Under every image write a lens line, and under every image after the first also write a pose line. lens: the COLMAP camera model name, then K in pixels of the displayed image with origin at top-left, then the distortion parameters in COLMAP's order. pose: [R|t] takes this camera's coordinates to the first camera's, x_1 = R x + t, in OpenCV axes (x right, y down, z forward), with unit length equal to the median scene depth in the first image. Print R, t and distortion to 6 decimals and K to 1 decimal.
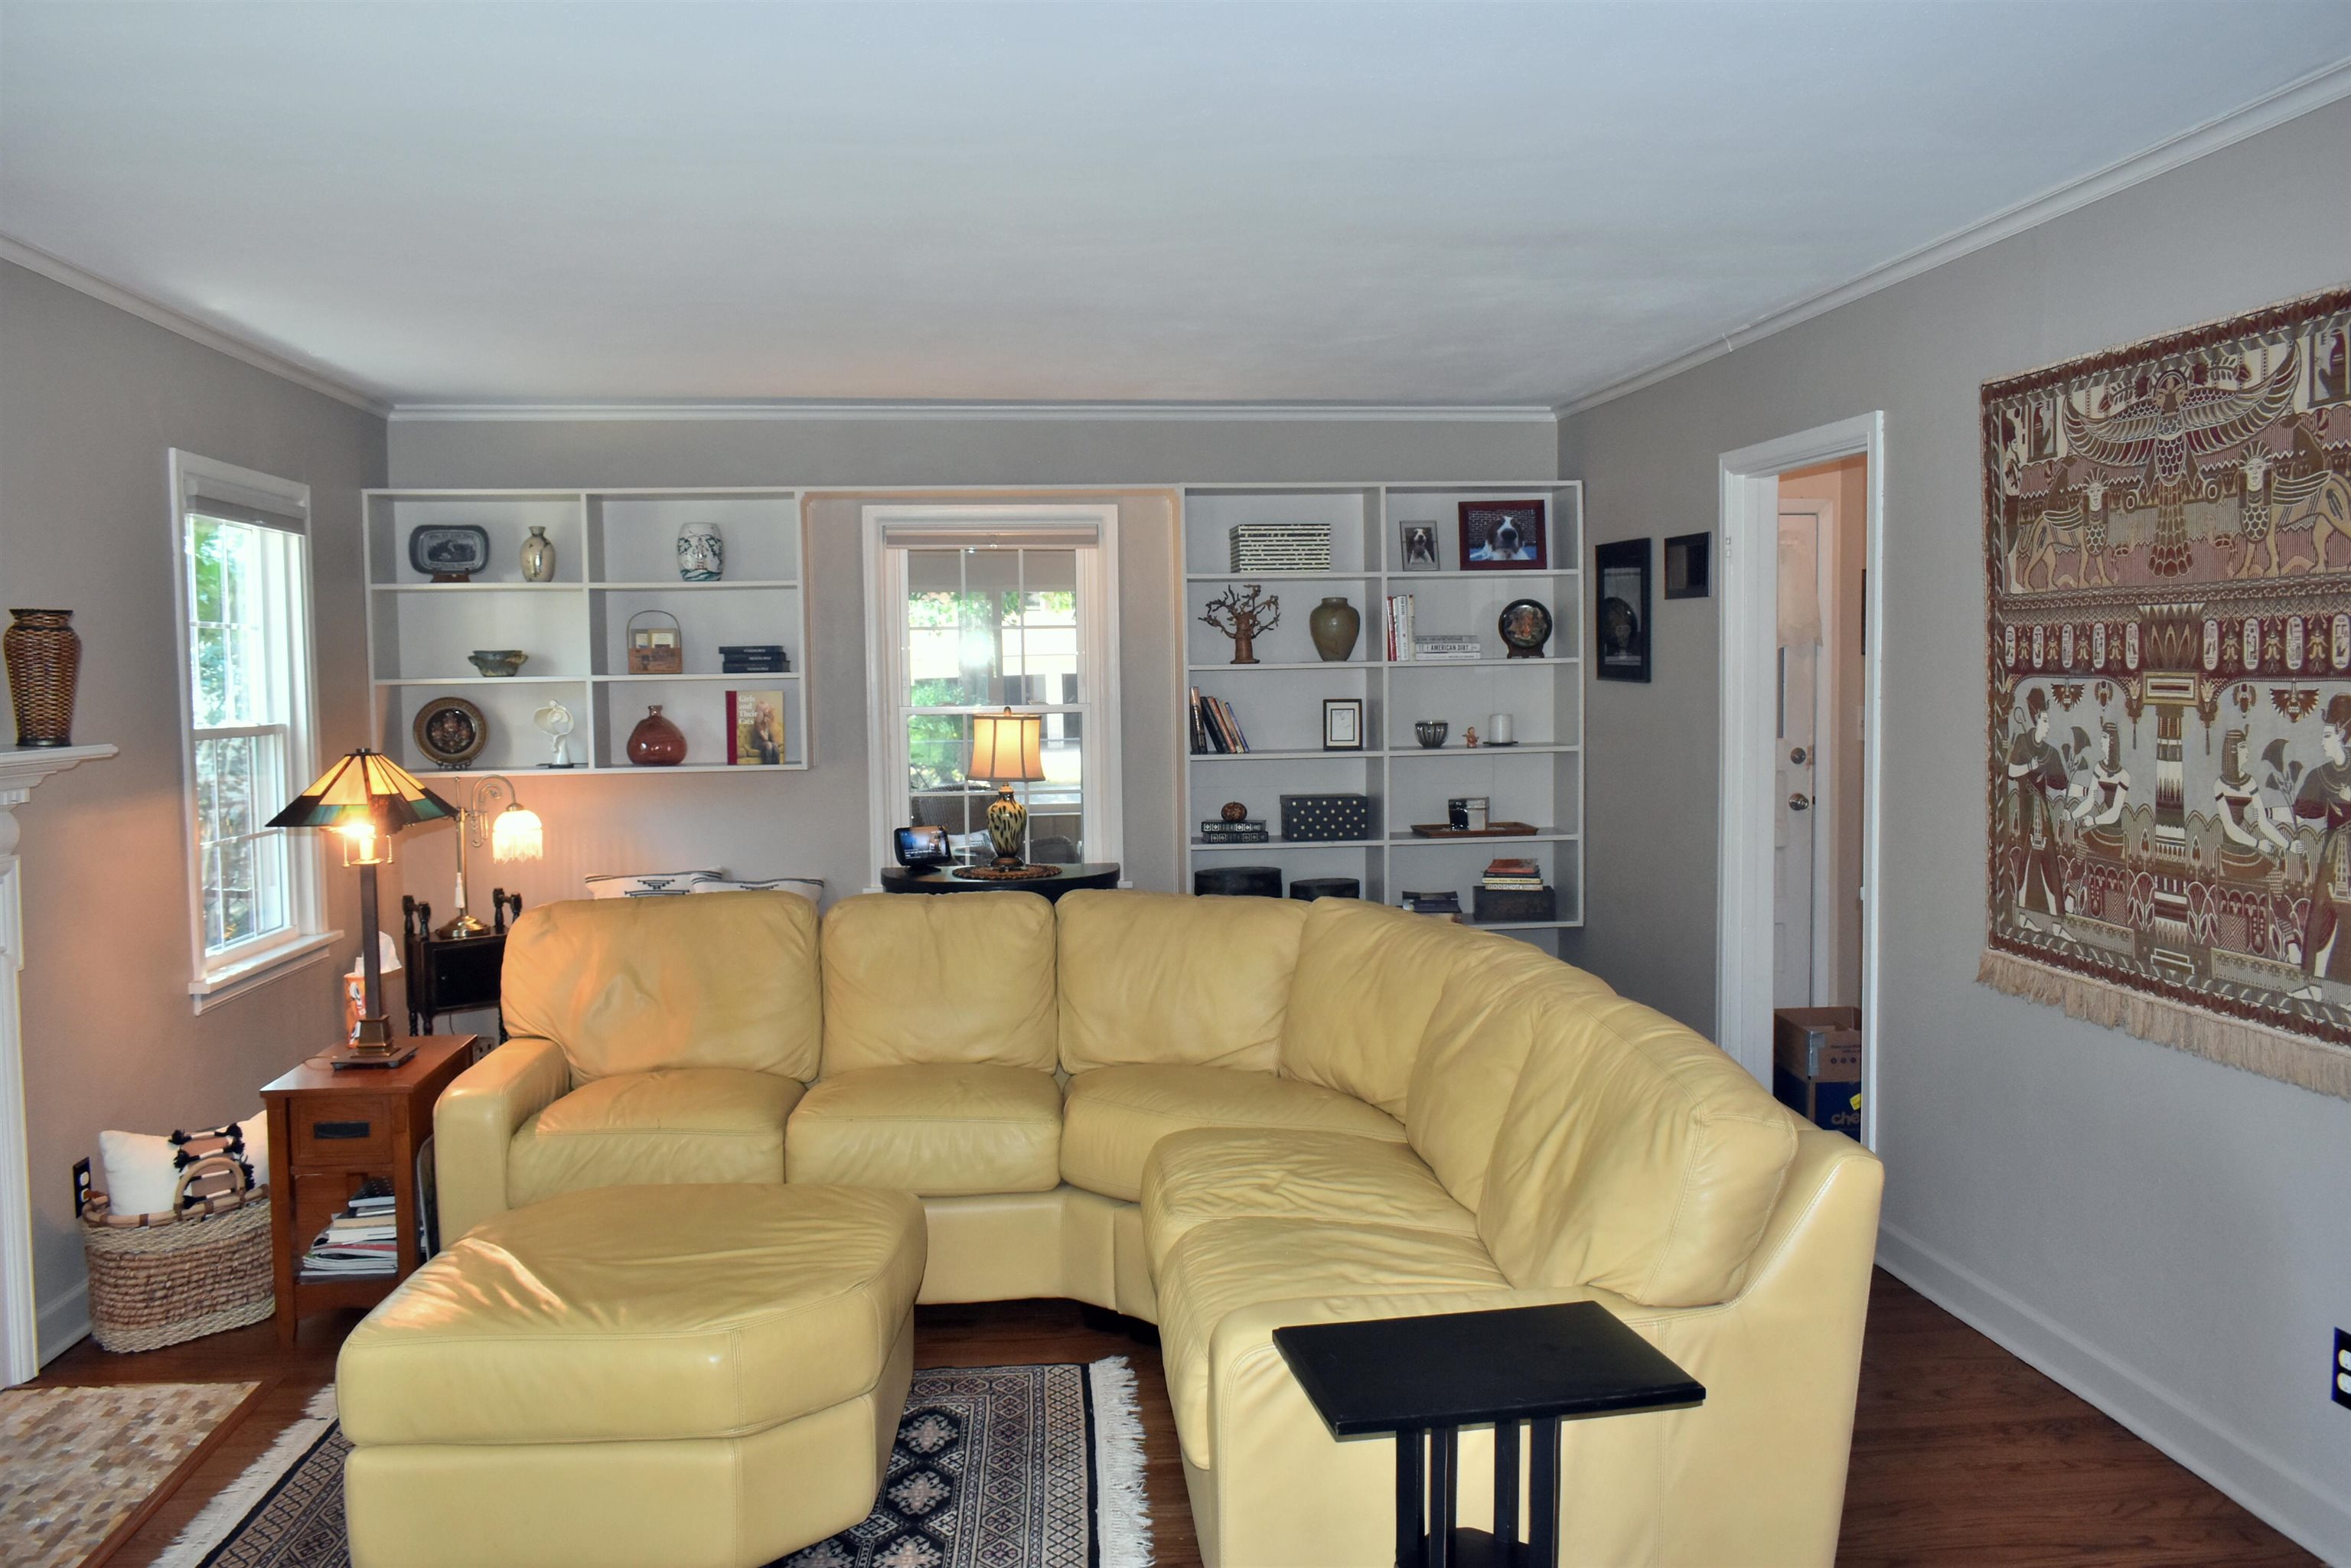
lens RADIAL K [[1781.8, 0, 1181.2], [0, 1781.8, 767.3], [0, 0, 1]] dist [-0.024784, 0.001861]
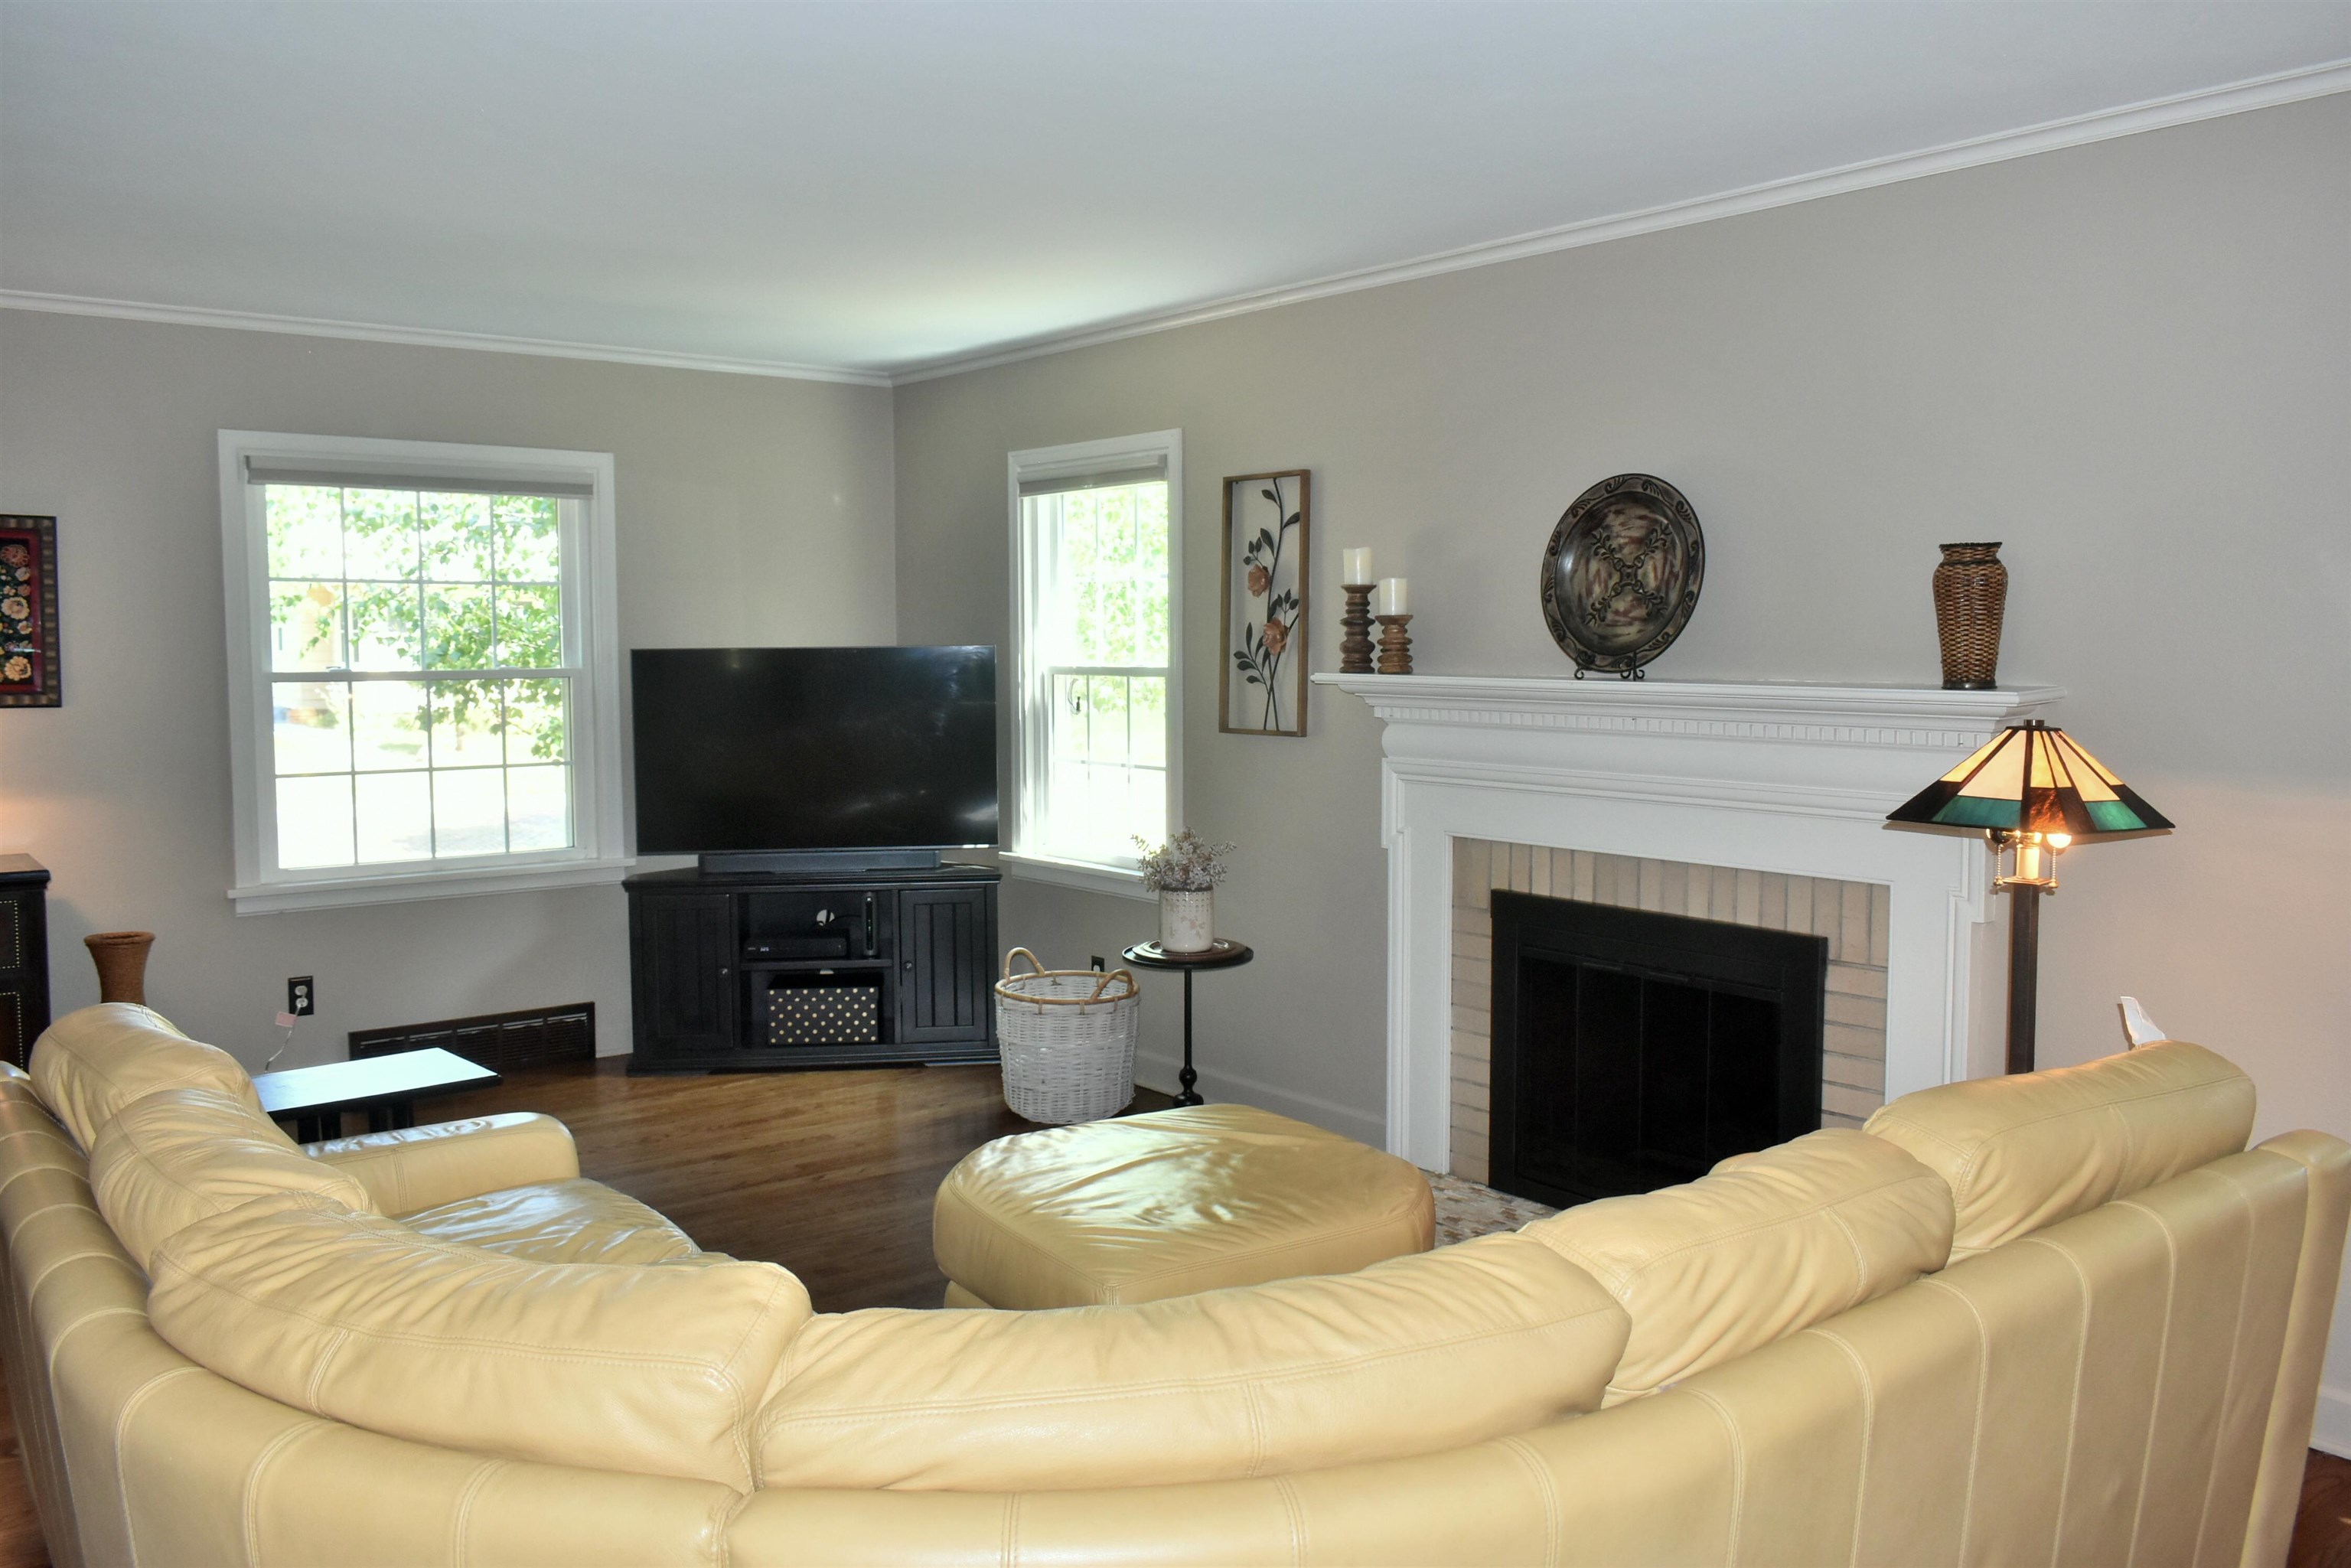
lens RADIAL K [[1822.9, 0, 1174.5], [0, 1822.9, 769.5], [0, 0, 1]] dist [-0.021400, 0.014630]
pose [[-0.840289, 0.057974, -0.539030, 0.140725], [-0.015131, 0.991371, 0.130213, -0.052800], [0.541928, 0.117572, -0.832160, 0.937750]]
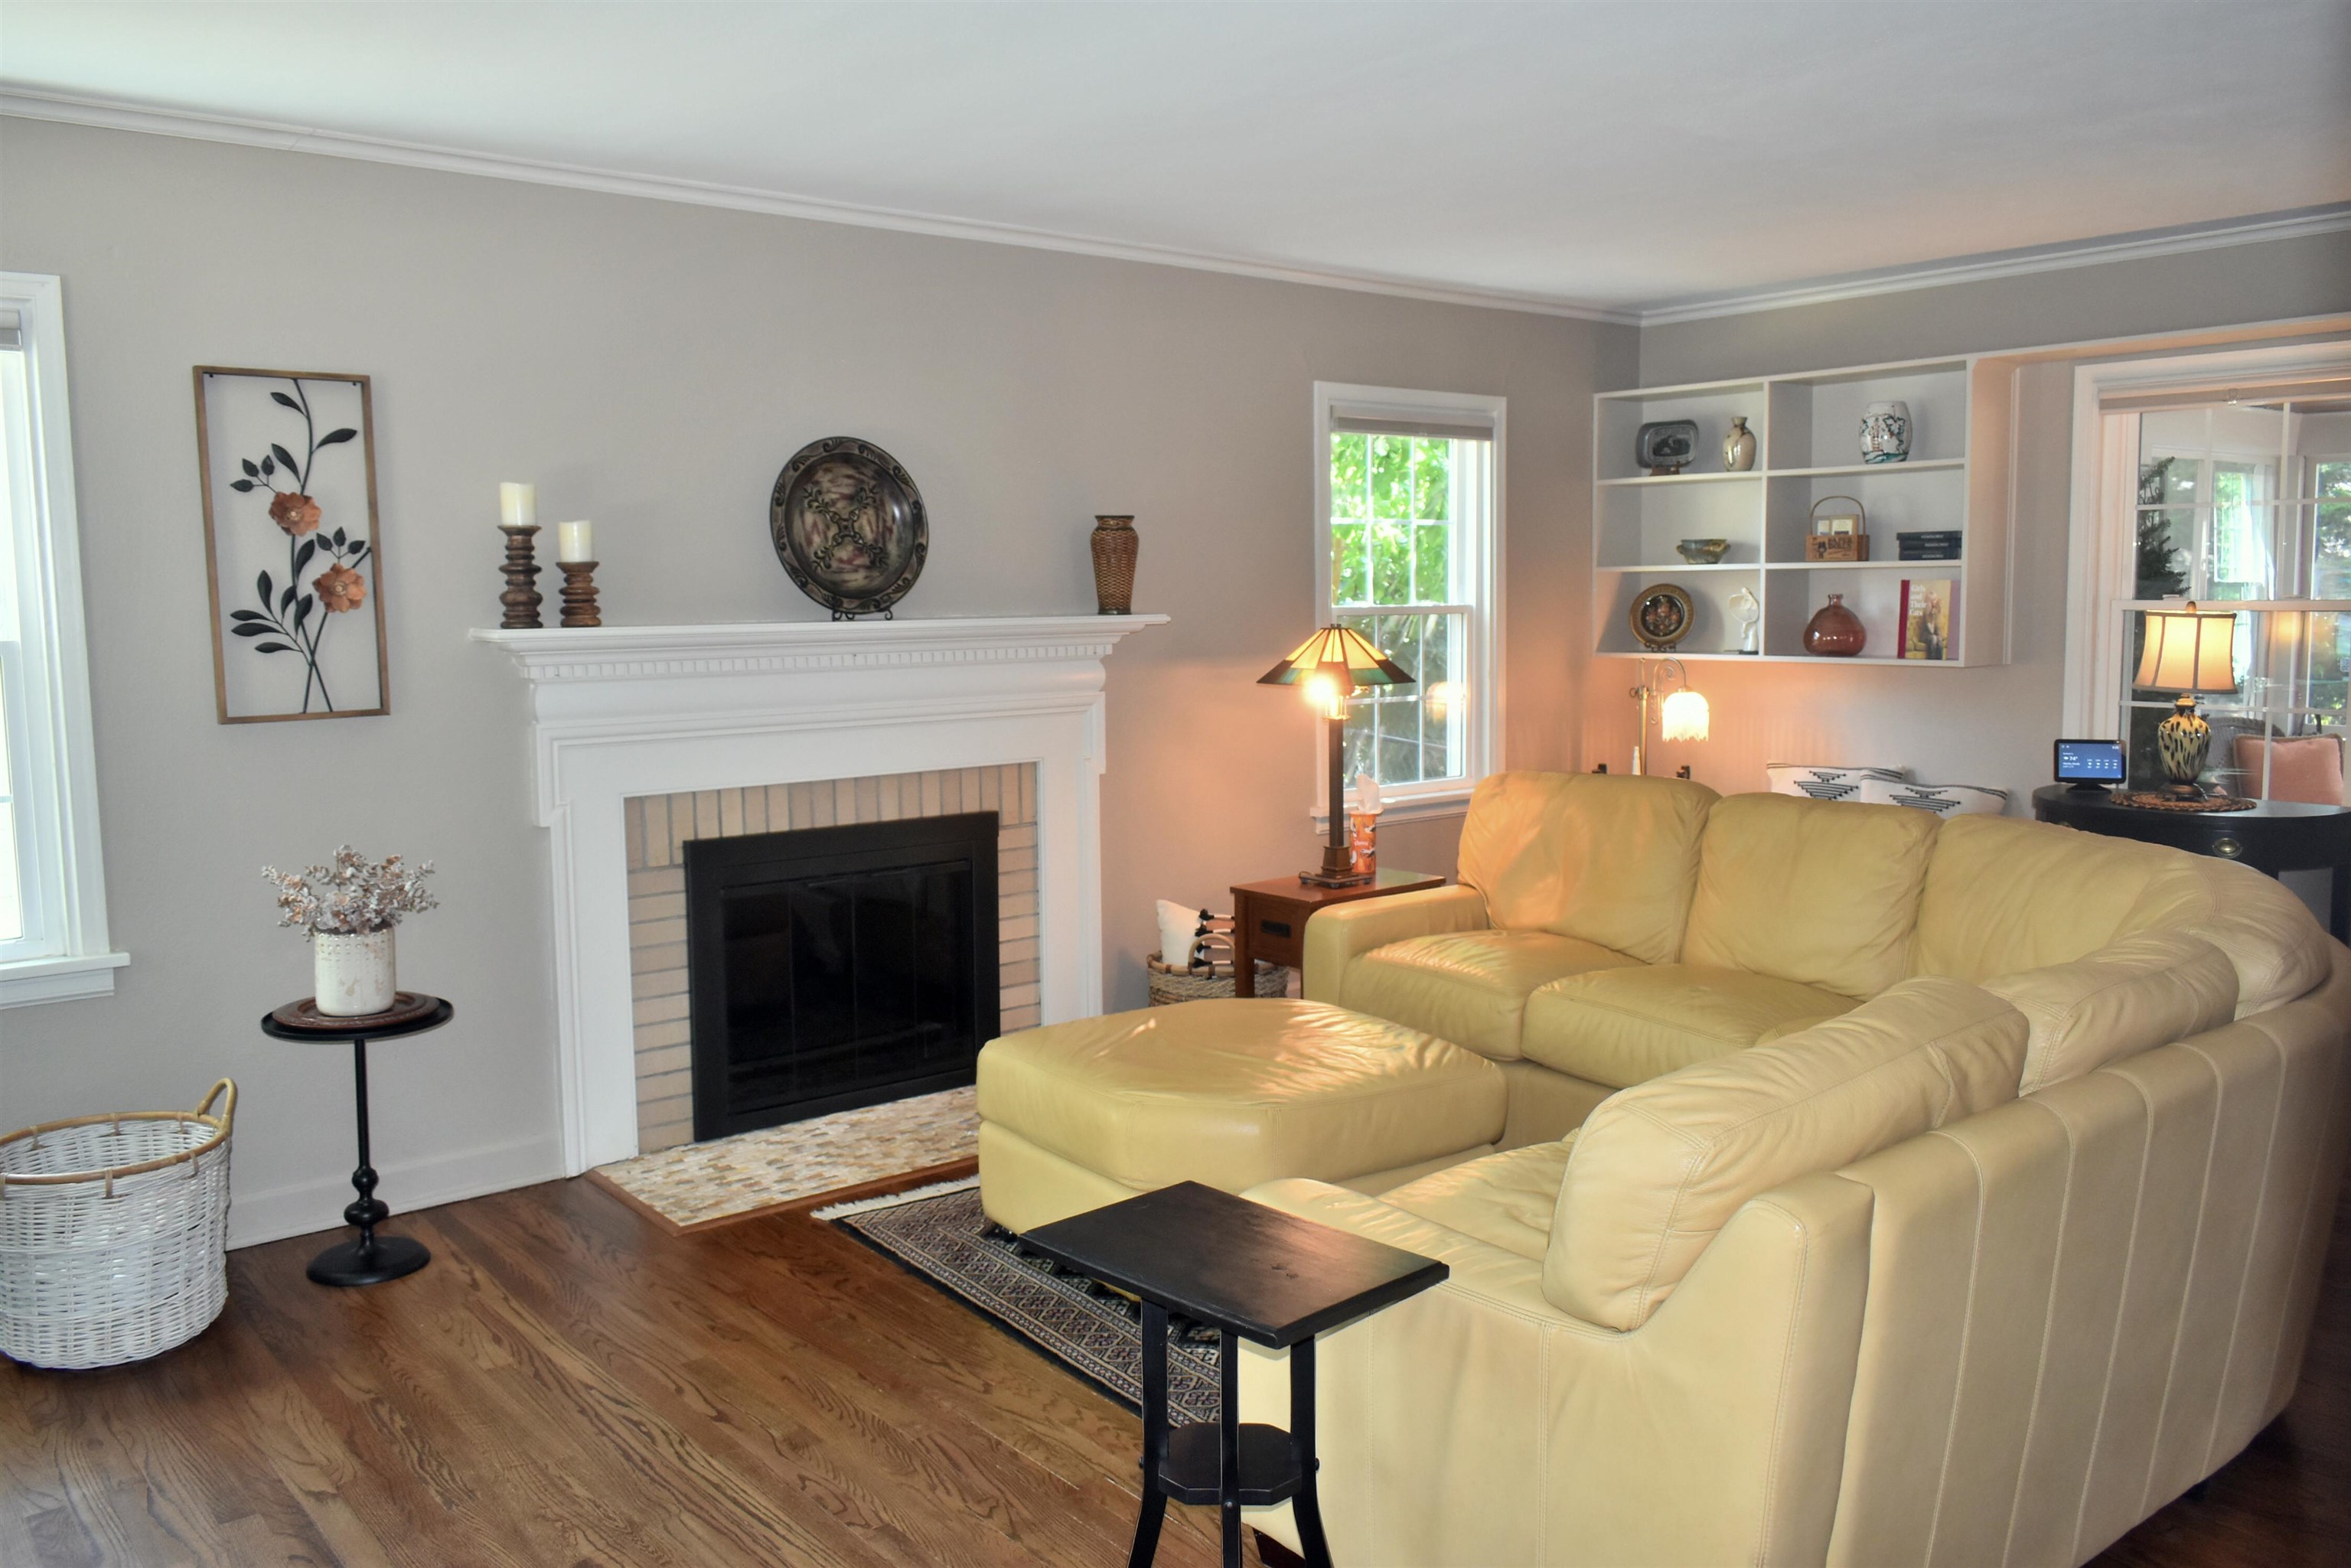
lens RADIAL K [[1822.9, 0, 1174.5], [0, 1822.9, 769.5], [0, 0, 1]] dist [-0.021400, 0.014630]
pose [[0.547519, 0.091986, -0.831722, 0.349107], [-0.041495, 0.995701, 0.082806, -0.006656], [0.835764, -0.010825, 0.548982, 0.150551]]
